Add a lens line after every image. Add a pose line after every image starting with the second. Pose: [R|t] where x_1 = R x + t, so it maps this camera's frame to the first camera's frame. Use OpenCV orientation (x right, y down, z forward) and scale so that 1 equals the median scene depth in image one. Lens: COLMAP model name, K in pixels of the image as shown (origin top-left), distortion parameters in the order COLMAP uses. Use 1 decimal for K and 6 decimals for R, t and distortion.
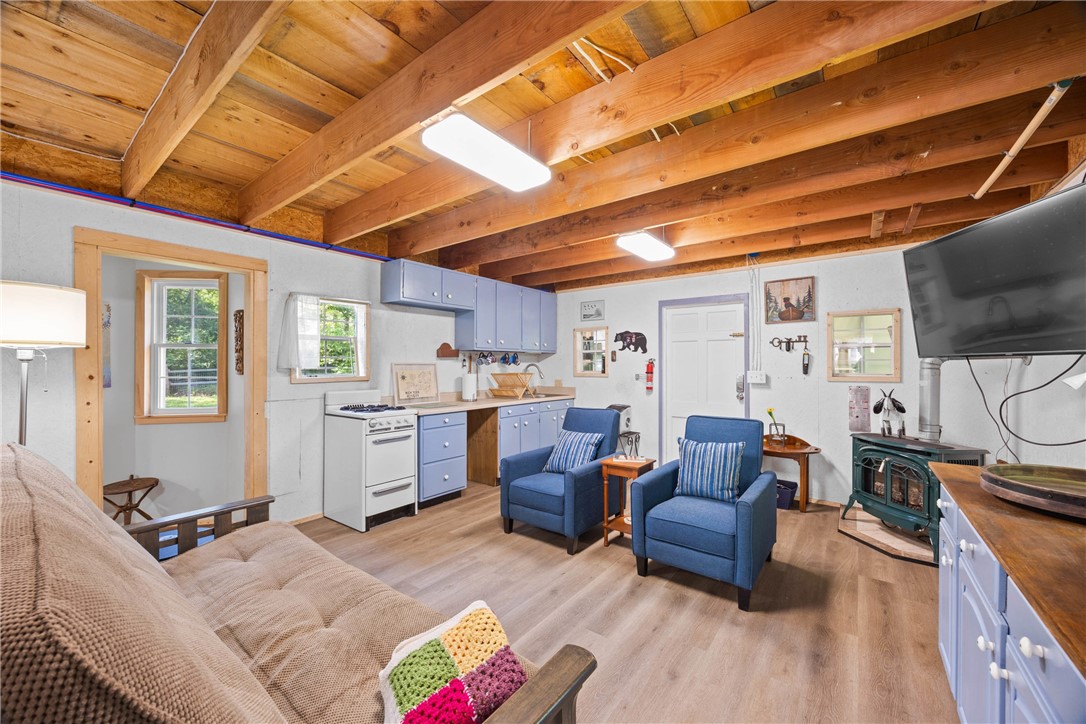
lens RADIAL K [[415.9, 0, 543.0], [0, 415.9, 362.0], [0, 0, 1]] dist [-0.001573, 0.000164]
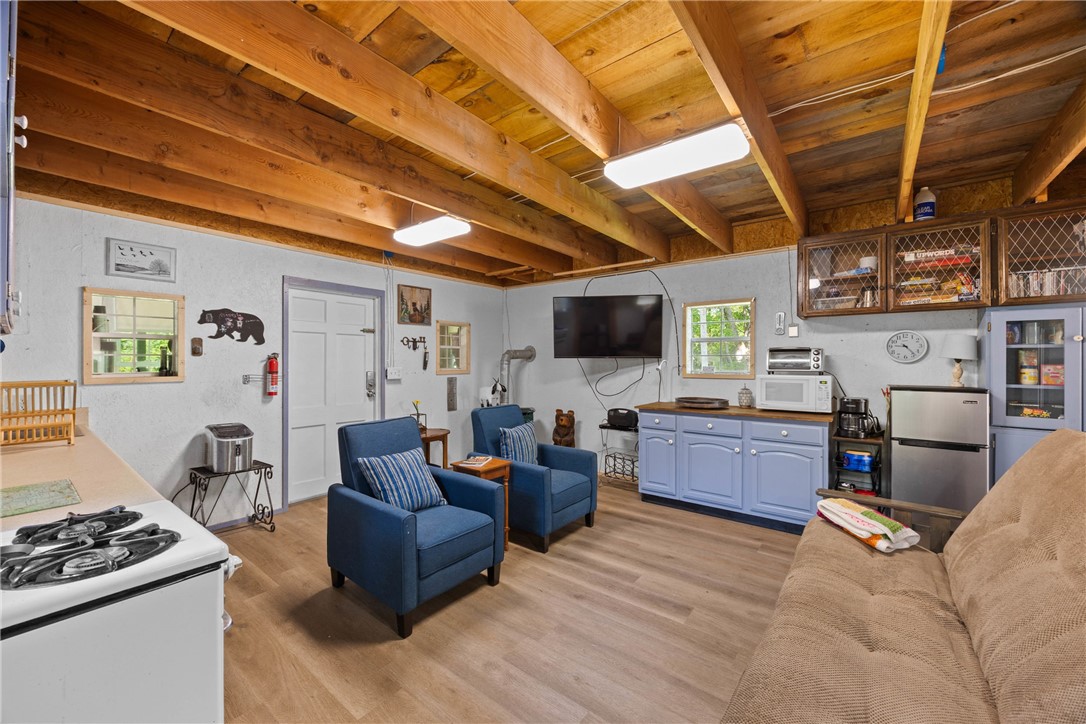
lens RADIAL K [[423.7, 0, 540.9], [0, 423.7, 358.8], [0, 0, 1]] dist [-0.001109, 0.000043]
pose [[0.007598, 0.007009, 0.999947, -0.544874], [-0.008395, 0.999941, -0.006945, 0.004189], [-0.999936, -0.008342, 0.007656, 0.614576]]
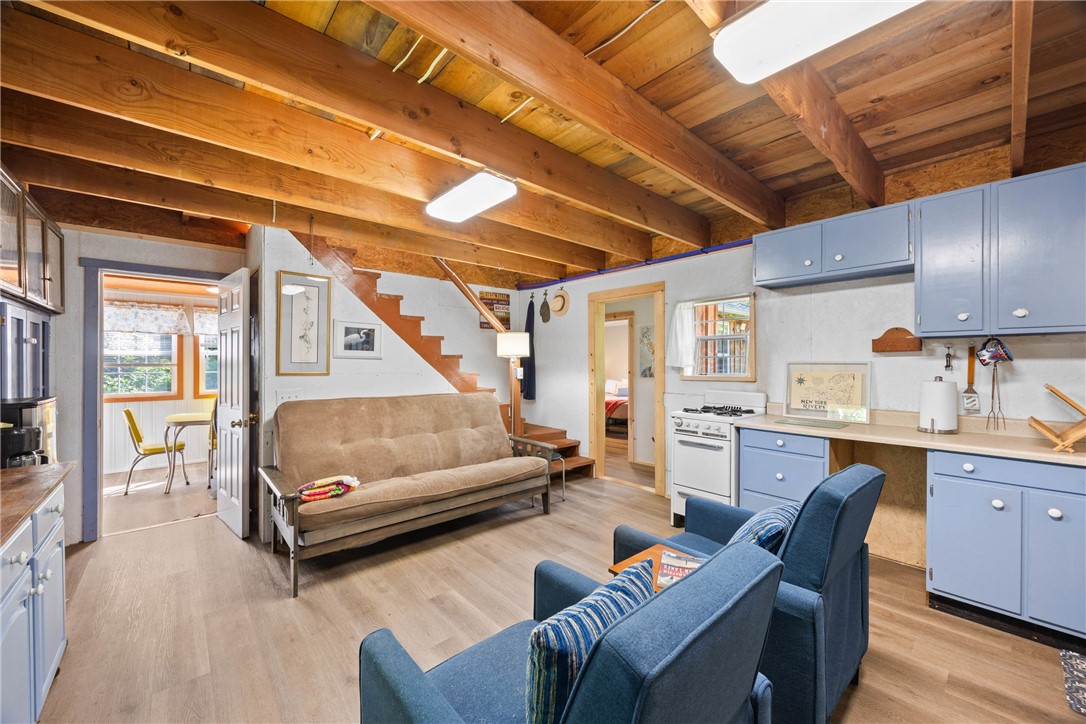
lens RADIAL K [[415.9, 0, 543.0], [0, 415.9, 362.0], [0, 0, 1]] dist [-0.001573, 0.000164]
pose [[-0.185396, -0.000154, -0.982664, 0.498181], [0.006899, 0.999975, -0.001458, 0.000711], [0.982640, -0.007050, -0.185390, 0.677951]]
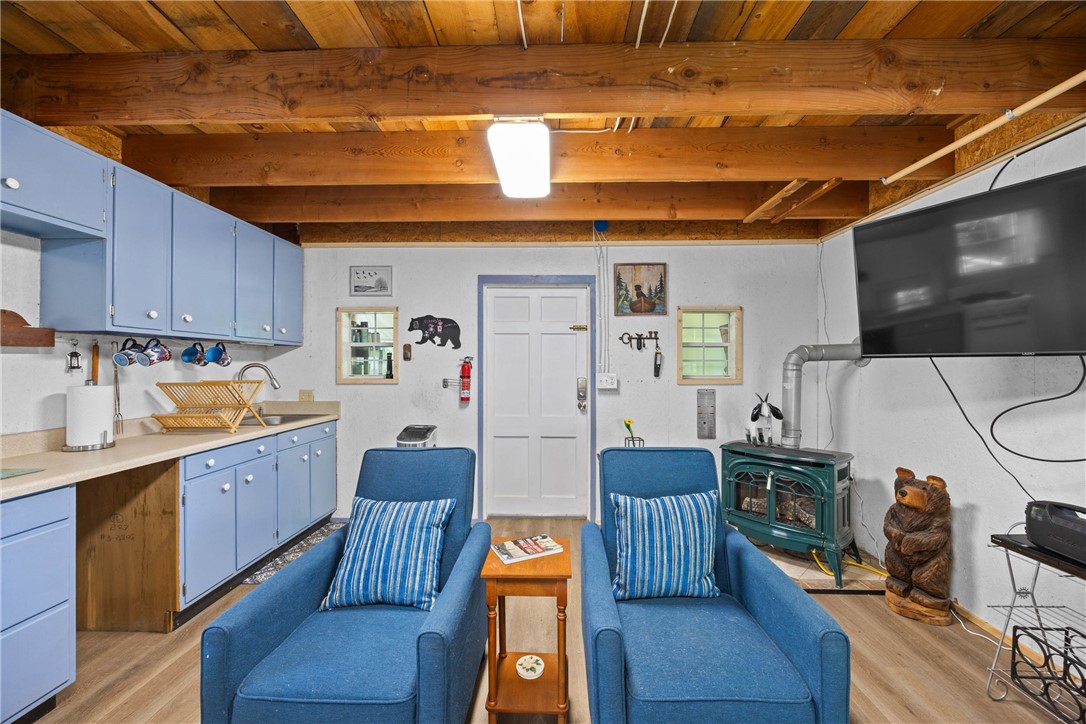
lens RADIAL K [[418.6, 0, 545.4], [0, 418.6, 364.9], [0, 0, 1]] dist [-0.003932, -0.000160]
pose [[0.805113, 0.001853, 0.593119, -0.059145], [-0.005431, 0.999976, 0.004249, 0.002357], [-0.593097, -0.006642, 0.805104, 0.414198]]
